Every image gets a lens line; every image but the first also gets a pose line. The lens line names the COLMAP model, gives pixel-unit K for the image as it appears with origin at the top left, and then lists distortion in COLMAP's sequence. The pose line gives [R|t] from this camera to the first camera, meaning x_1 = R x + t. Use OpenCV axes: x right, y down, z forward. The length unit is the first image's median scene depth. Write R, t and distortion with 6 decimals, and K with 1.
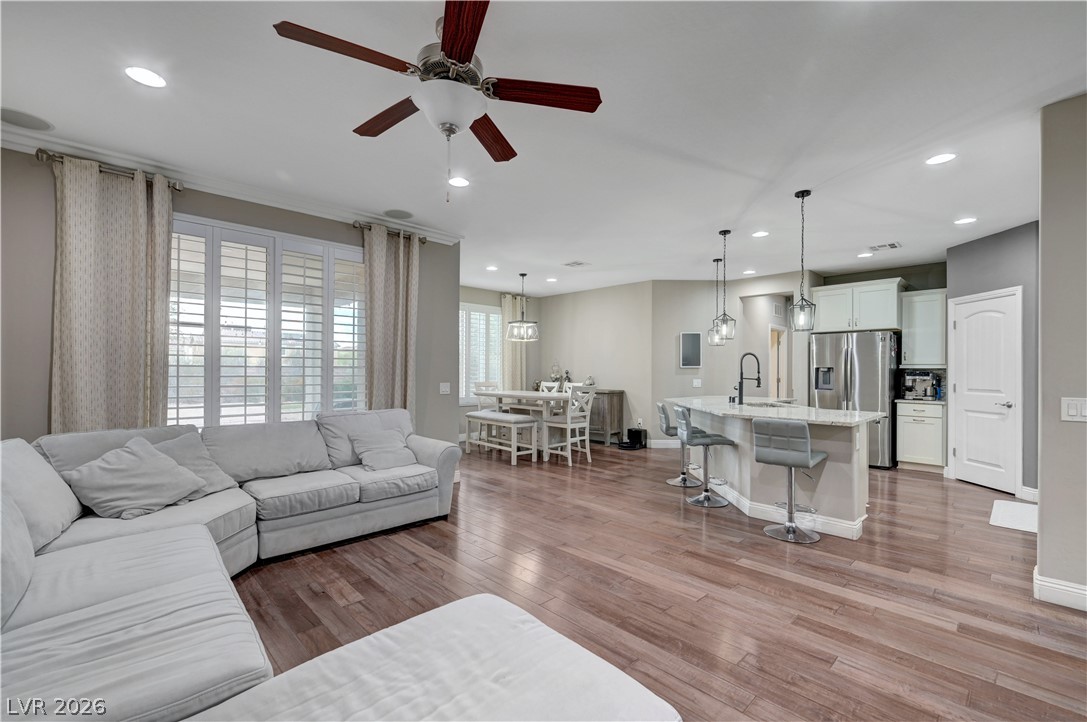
lens RADIAL K [[461.1, 0, 549.5], [0, 461.1, 368.0], [0, 0, 1]] dist [-0.002283, 0.000094]
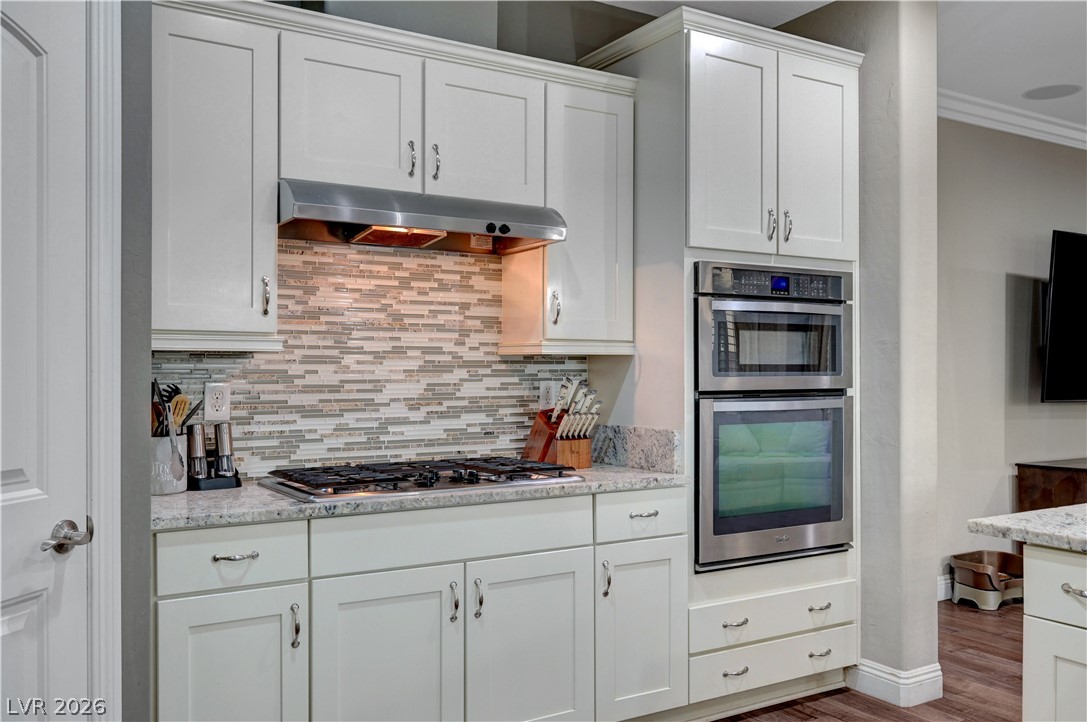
lens RADIAL K [[916.5, 0, 546.3], [0, 916.5, 362.3], [0, 0, 1]] dist [-0.011112, 0.006930]
pose [[-0.974416, -0.004927, 0.224697, 0.631449], [-0.006983, 0.999941, -0.008360, 0.007082], [-0.224642, -0.009715, -0.974393, 1.177495]]
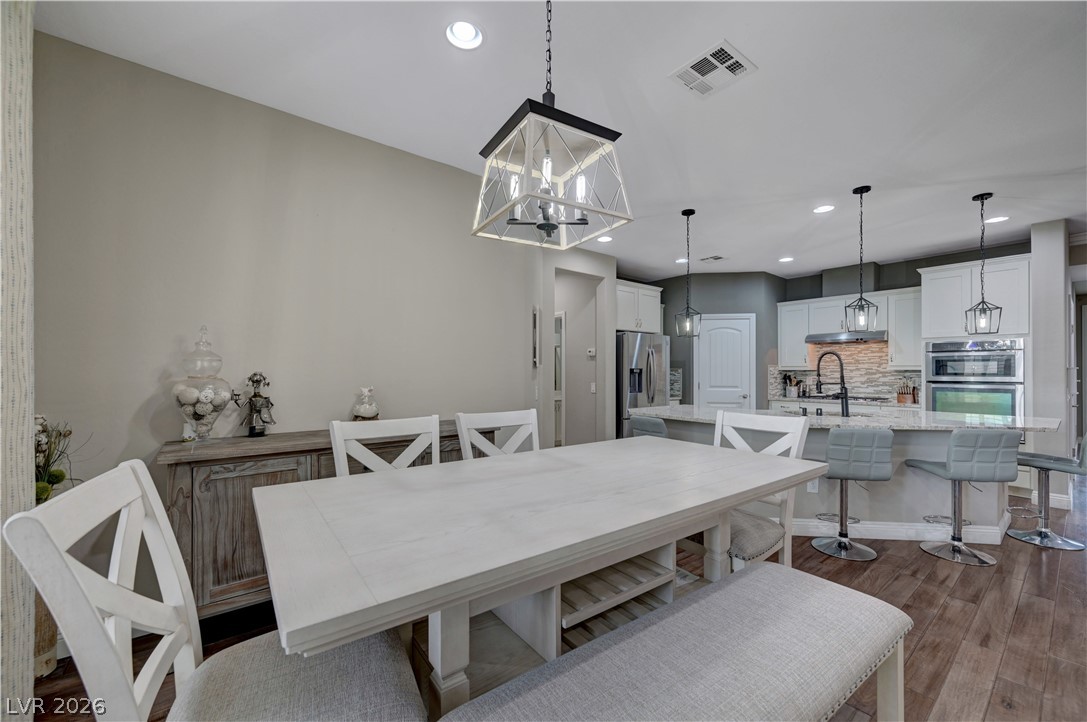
lens RADIAL K [[432.1, 0, 543.5], [0, 432.1, 367.4], [0, 0, 1]] dist [0.000278, 0.000604]
pose [[0.102174, 0.005618, 0.994751, -0.338692], [-0.007856, 0.999957, -0.004841, 0.002181], [-0.994736, -0.007320, 0.102214, 1.308911]]
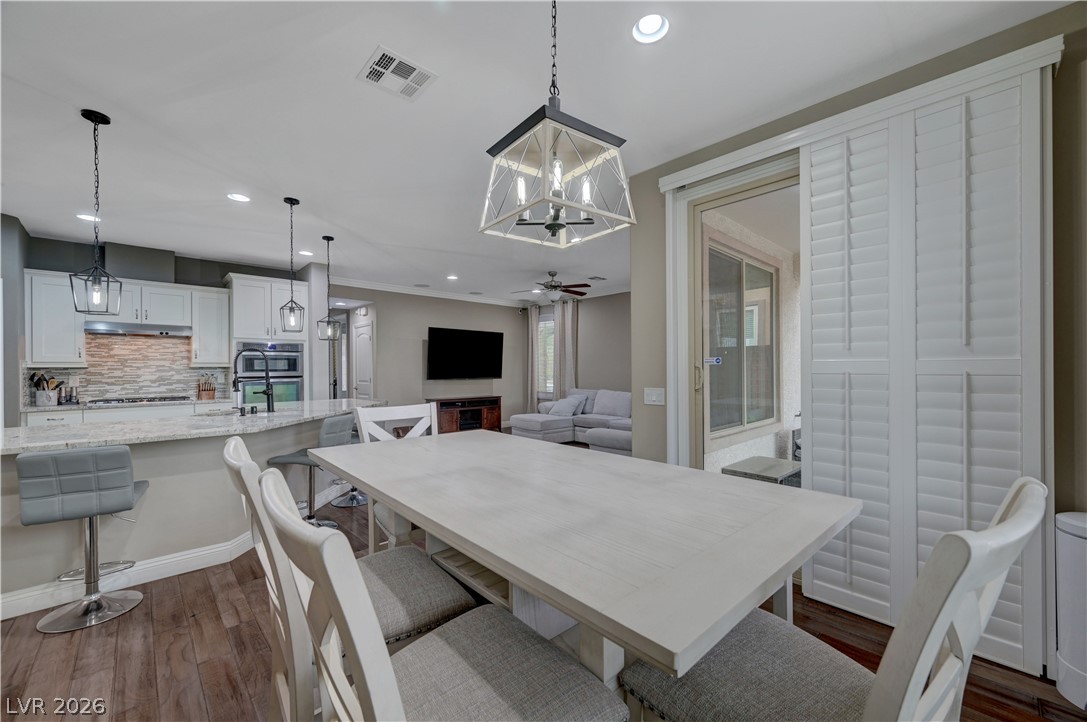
lens RADIAL K [[432.1, 0, 544.6], [0, 432.1, 369.2], [0, 0, 1]] dist [0.000278, 0.000604]
pose [[-0.999882, 0.002348, 0.015178, -0.072192], [0.002322, 0.999996, -0.001699, 0.005857], [-0.015182, -0.001664, -0.999883, 1.596468]]
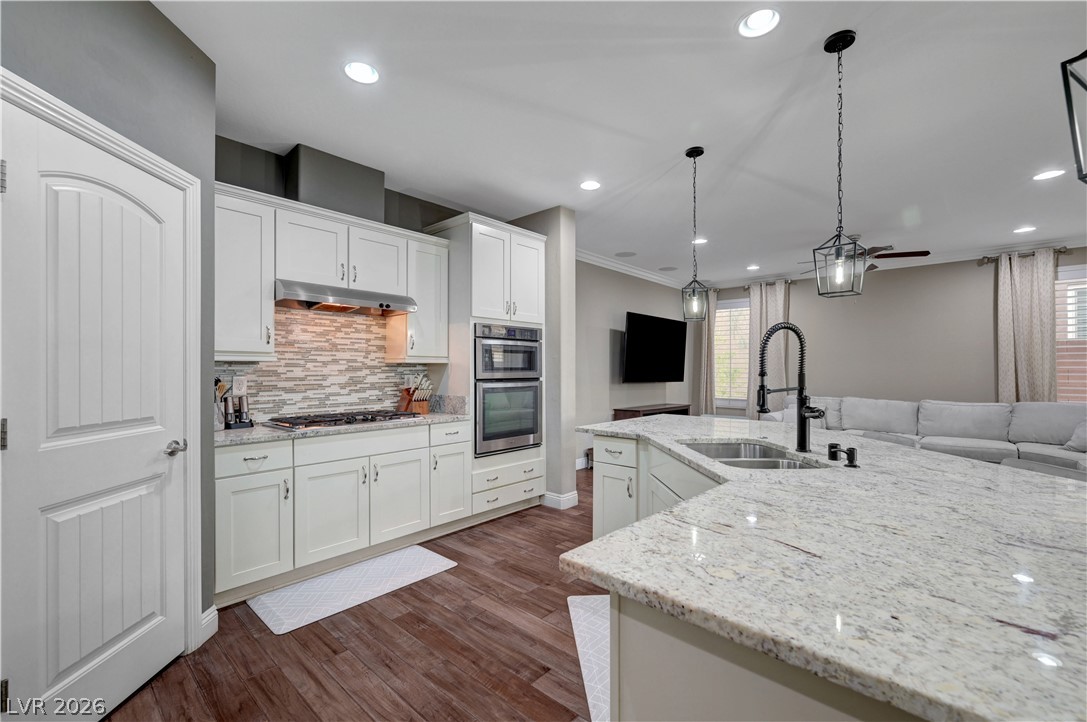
lens RADIAL K [[461.1, 0, 543.0], [0, 461.1, 366.6], [0, 0, 1]] dist [-0.002283, 0.000094]
pose [[-0.998224, -0.005332, -0.059335, 0.610427], [-0.004816, 0.999949, -0.008837, 0.007287], [0.059379, -0.008535, -0.998199, 1.270245]]
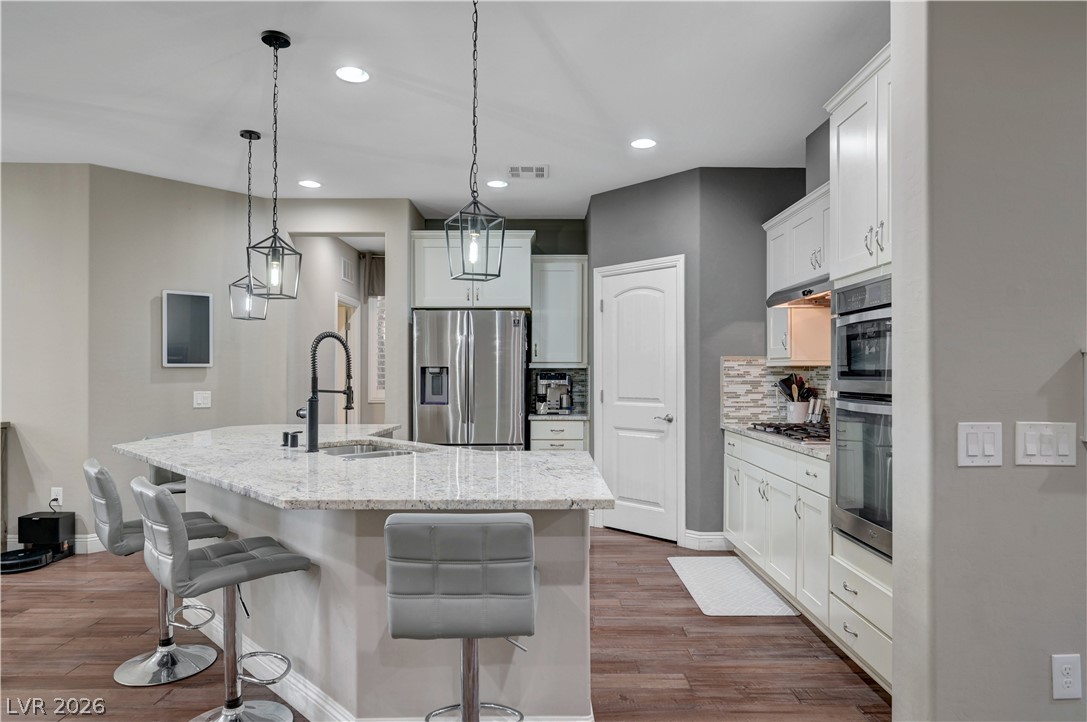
lens RADIAL K [[645.9, 0, 546.1], [0, 645.9, 368.7], [0, 0, 1]] dist [-0.002761, 0.002206]
pose [[0.695115, -0.000713, 0.718898, 0.120106], [0.000789, 1.000000, 0.000228, 0.001347], [-0.718898, 0.000409, 0.695115, 0.384215]]
